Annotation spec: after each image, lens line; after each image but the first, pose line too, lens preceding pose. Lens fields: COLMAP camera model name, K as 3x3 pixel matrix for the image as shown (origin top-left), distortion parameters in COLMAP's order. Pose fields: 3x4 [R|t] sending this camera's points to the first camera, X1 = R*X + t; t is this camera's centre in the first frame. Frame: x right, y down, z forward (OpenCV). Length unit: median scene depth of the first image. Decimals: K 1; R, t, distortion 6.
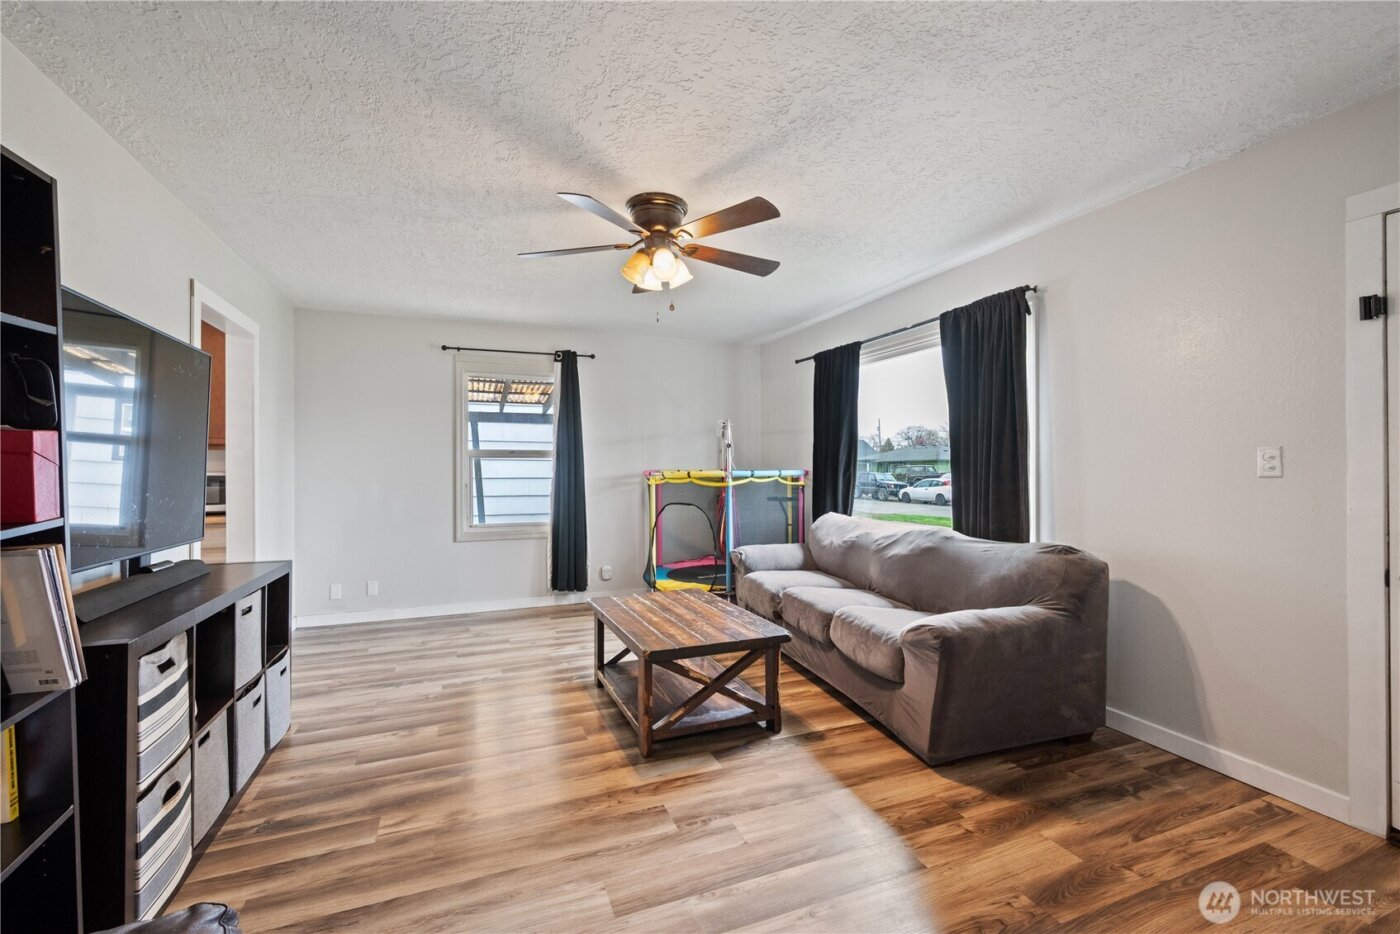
lens RADIAL K [[597.8, 0, 700.0], [0, 597.8, 467.0], [0, 0, 1]] dist [0.001155, 0.000035]
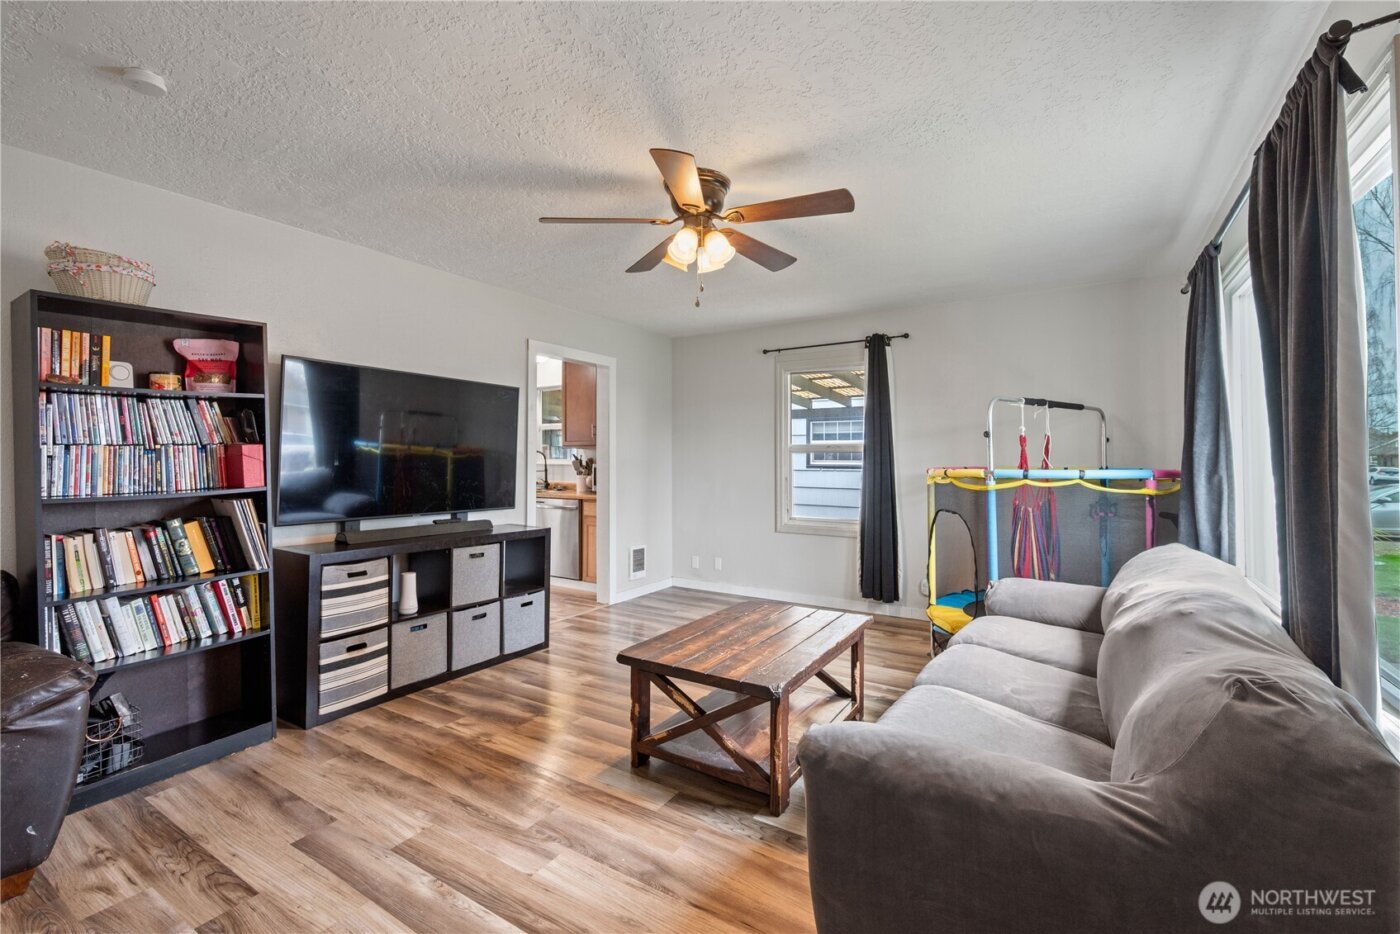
lens RADIAL K [[607.1, 0, 700.3], [0, 607.1, 446.8], [0, 0, 1]] dist [-0.001323, 0.000046]
pose [[0.585847, -0.013643, -0.810307, 0.719783], [-0.003894, 0.999799, -0.019649, -0.007899], [0.810412, 0.014666, 0.585676, 0.476353]]
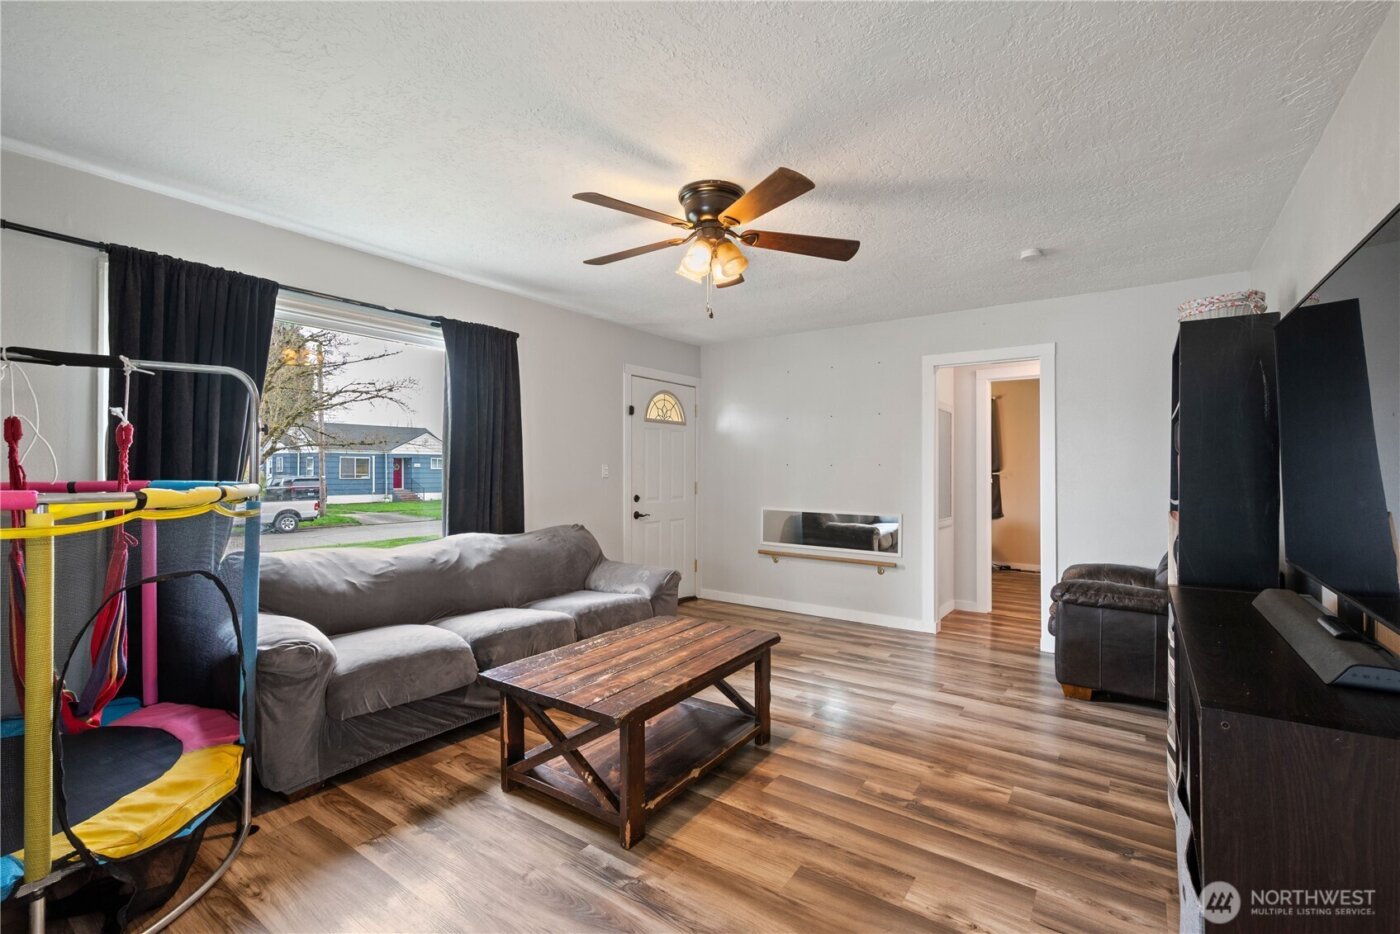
lens RADIAL K [[606.7, 0, 700.0], [0, 606.7, 467.0], [0, 0, 1]] dist [-0.002016, -0.000146]
pose [[-0.542649, 0.005891, 0.839939, -0.893386], [0.002836, 0.999983, -0.005182, -0.005458], [-0.839955, -0.000430, -0.542656, 1.594663]]
